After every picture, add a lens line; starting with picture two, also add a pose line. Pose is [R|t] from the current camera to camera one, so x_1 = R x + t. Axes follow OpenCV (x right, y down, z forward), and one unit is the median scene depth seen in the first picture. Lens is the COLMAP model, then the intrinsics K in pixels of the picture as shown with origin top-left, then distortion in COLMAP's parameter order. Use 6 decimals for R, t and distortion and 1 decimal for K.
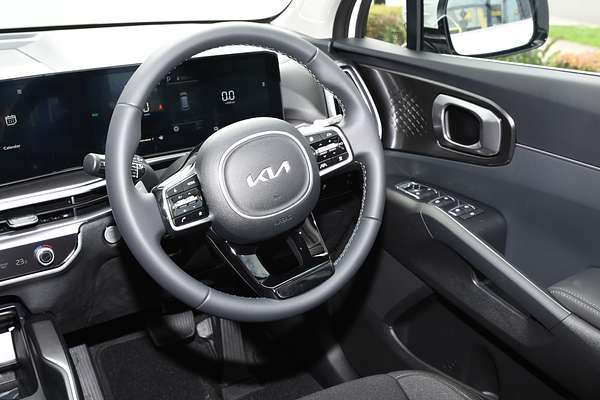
lens RADIAL K [[630.1, 0, 298.5], [0, 630.1, 203.5], [0, 0, 1]] dist [-0.062999, 0.000000]
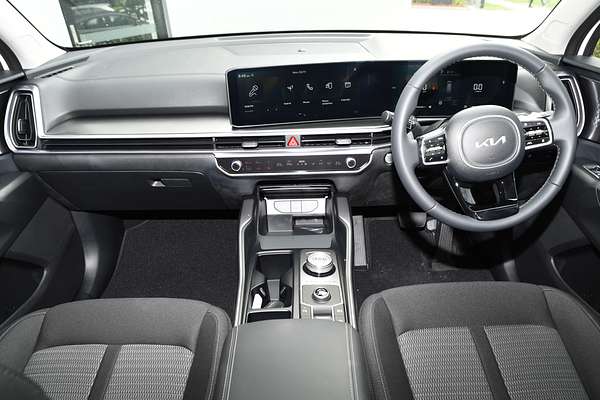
lens RADIAL K [[419.5, 0, 298.3], [0, 419.5, 200.3], [0, 0, 1]] dist [-0.034568, -0.002120]
pose [[0.850493, 0.246756, -0.464515, 0.057606], [-0.170543, 0.964787, 0.200254, -0.029232], [0.497571, -0.091095, 0.862626, -0.140693]]
